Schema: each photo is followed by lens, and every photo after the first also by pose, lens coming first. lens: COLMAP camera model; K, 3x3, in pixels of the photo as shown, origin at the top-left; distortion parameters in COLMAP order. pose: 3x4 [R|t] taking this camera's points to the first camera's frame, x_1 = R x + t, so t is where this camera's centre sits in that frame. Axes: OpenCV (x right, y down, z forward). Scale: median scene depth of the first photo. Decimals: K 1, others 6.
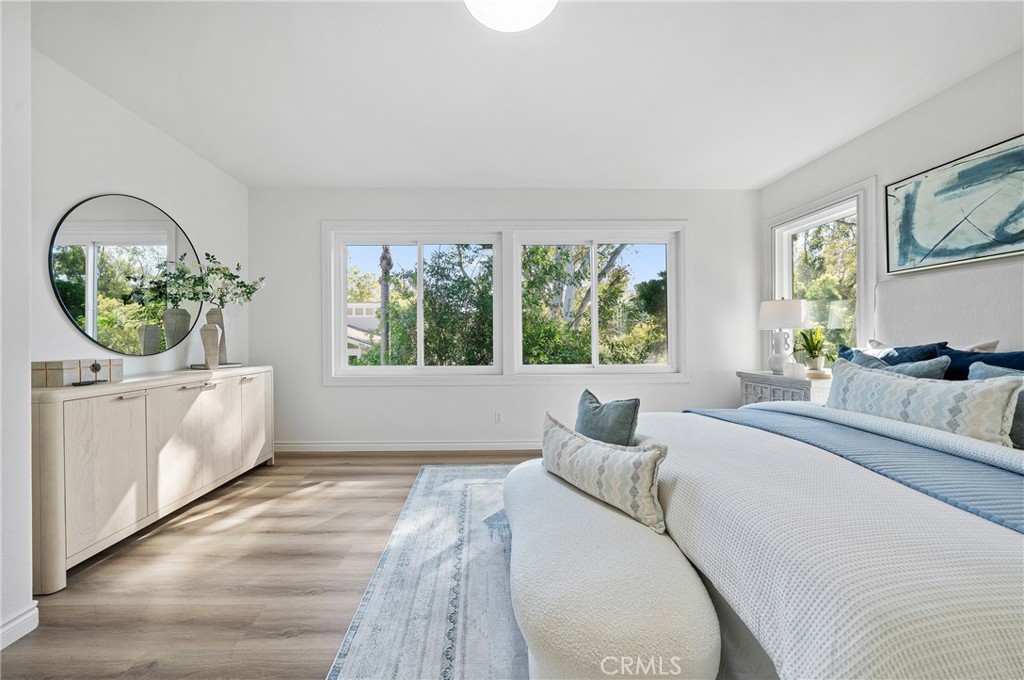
lens RADIAL K [[360.9, 0, 512.0], [0, 360.9, 340.0], [0, 0, 1]] dist [-0.003671, -0.000151]
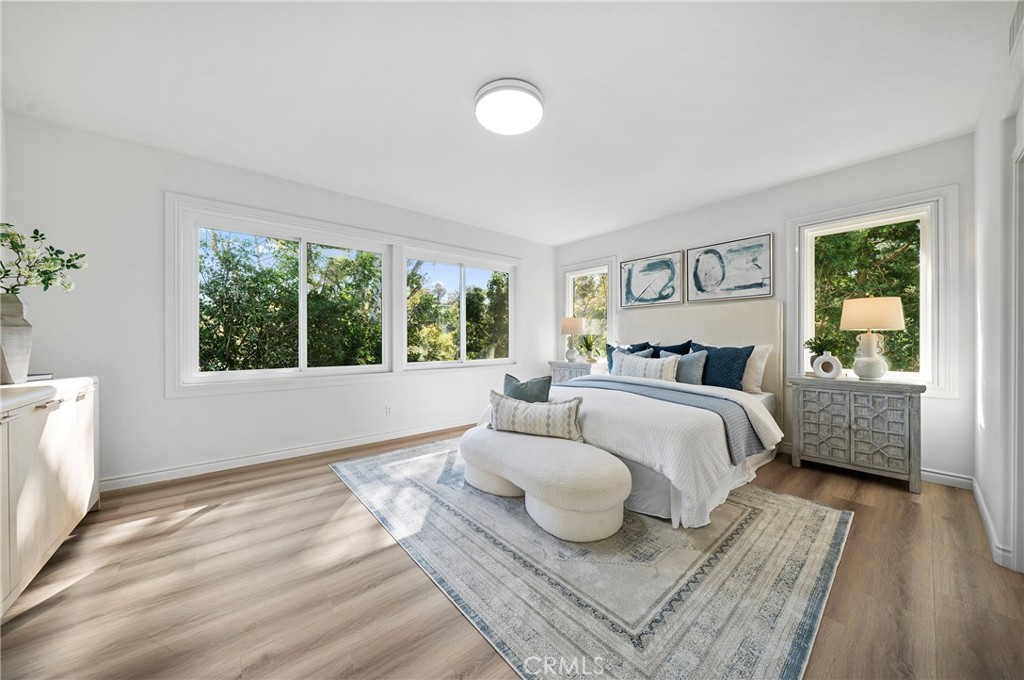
lens RADIAL K [[342.9, 0, 520.1], [0, 342.9, 340.2], [0, 0, 1]] dist [-0.000538, 0.000009]
pose [[0.781177, 0.002350, 0.624305, -0.568369], [-0.000437, 0.999995, -0.003216, 0.001472], [-0.624309, 0.002239, 0.781174, -0.121628]]
